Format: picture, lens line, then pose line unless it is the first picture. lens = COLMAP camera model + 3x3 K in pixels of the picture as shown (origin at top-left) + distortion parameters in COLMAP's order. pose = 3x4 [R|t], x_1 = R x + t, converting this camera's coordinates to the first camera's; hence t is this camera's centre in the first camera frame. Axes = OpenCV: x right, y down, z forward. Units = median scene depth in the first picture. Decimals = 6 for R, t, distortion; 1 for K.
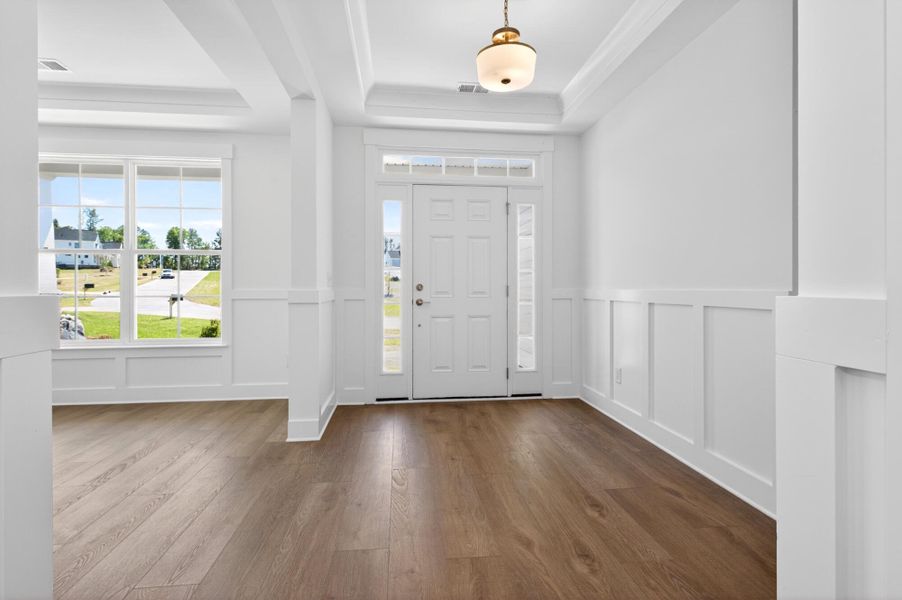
lens RADIAL K [[430.1, 0, 449.5], [0, 430.1, 283.2], [0, 0, 1]] dist [0.001498, 0.000166]
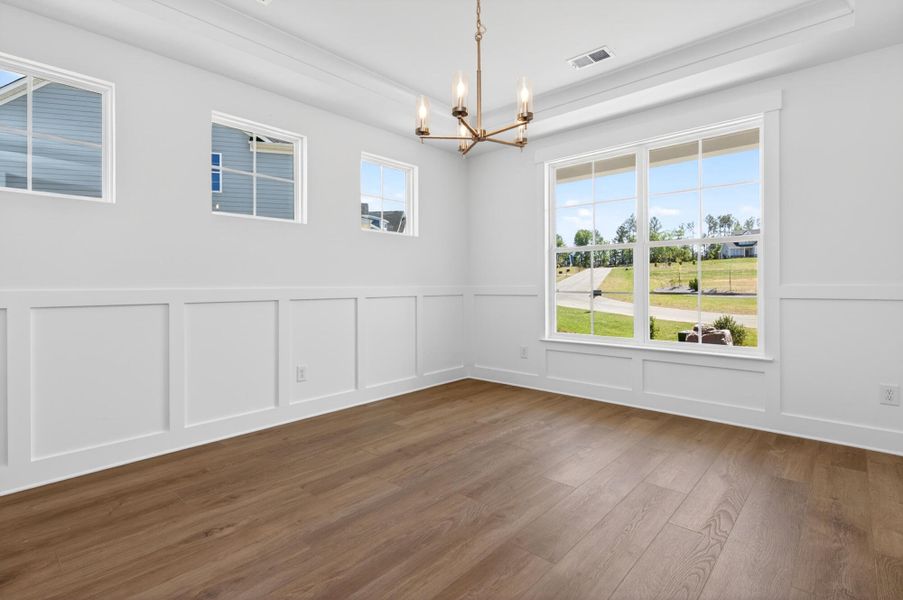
lens RADIAL K [[430.6, 0, 450.0], [0, 430.6, 283.2], [0, 0, 1]] dist [0.001498, 0.000166]
pose [[0.657451, -0.004091, -0.753486, -0.321327], [0.011383, 0.999925, 0.004503, 0.000464], [0.753412, -0.011538, 0.657448, 0.078907]]
